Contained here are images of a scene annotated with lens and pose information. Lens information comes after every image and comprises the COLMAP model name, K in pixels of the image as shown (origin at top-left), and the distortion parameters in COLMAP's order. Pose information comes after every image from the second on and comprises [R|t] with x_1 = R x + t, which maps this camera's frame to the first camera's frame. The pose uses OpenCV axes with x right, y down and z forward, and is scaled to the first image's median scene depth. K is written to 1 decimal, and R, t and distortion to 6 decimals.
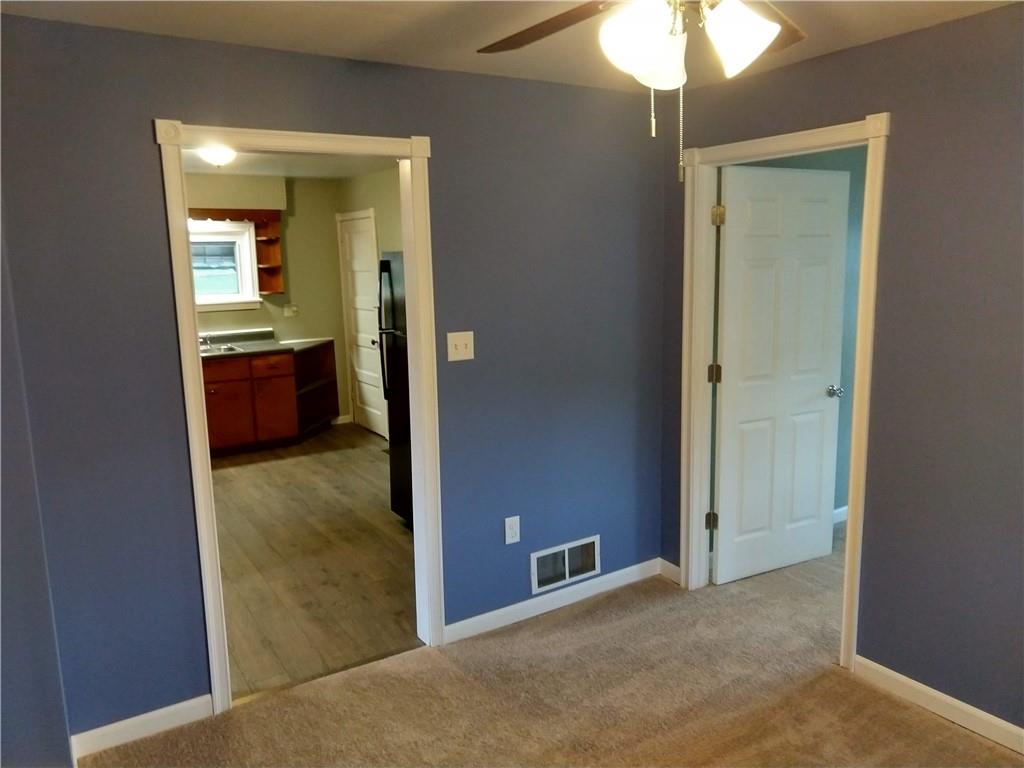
lens RADIAL K [[744.7, 0, 512.0], [0, 744.7, 384.0], [0, 0, 1]] dist [-0.041643, 0.109713]
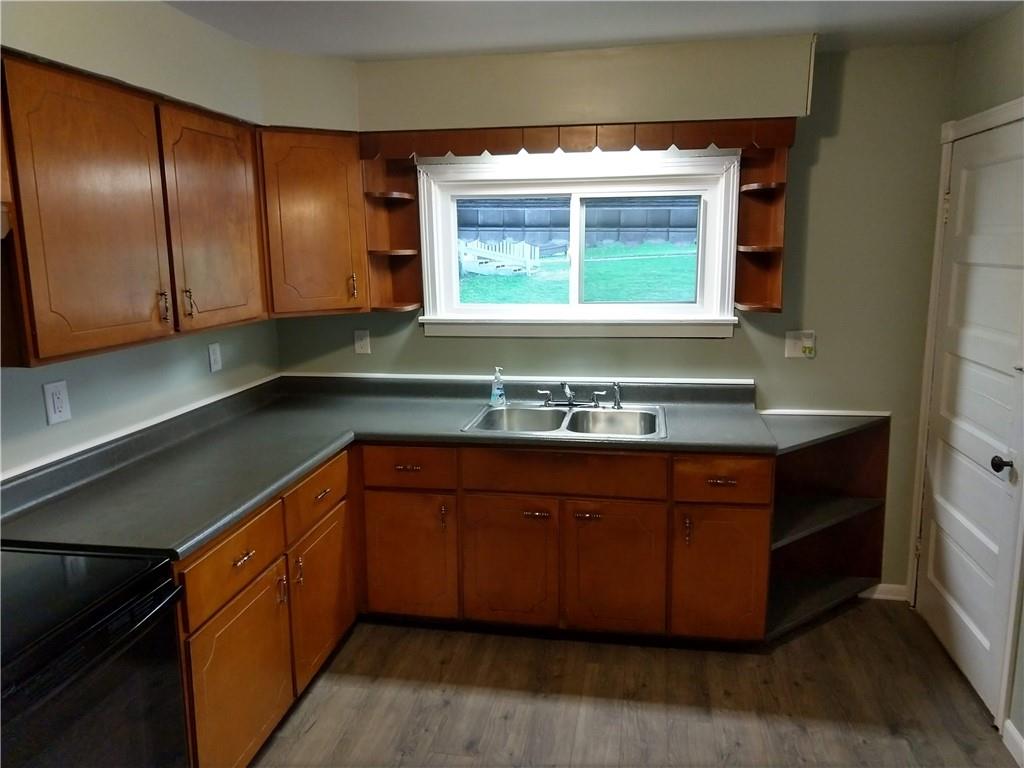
lens RADIAL K [[769.3, 0, 512.0], [0, 769.3, 384.0], [0, 0, 1]] dist [0.015630, 0.002985]
pose [[0.744890, 0.138738, -0.652603, -0.118061], [-0.118084, 0.990113, 0.075707, -0.093565], [0.656654, 0.020668, 0.753909, 0.537599]]
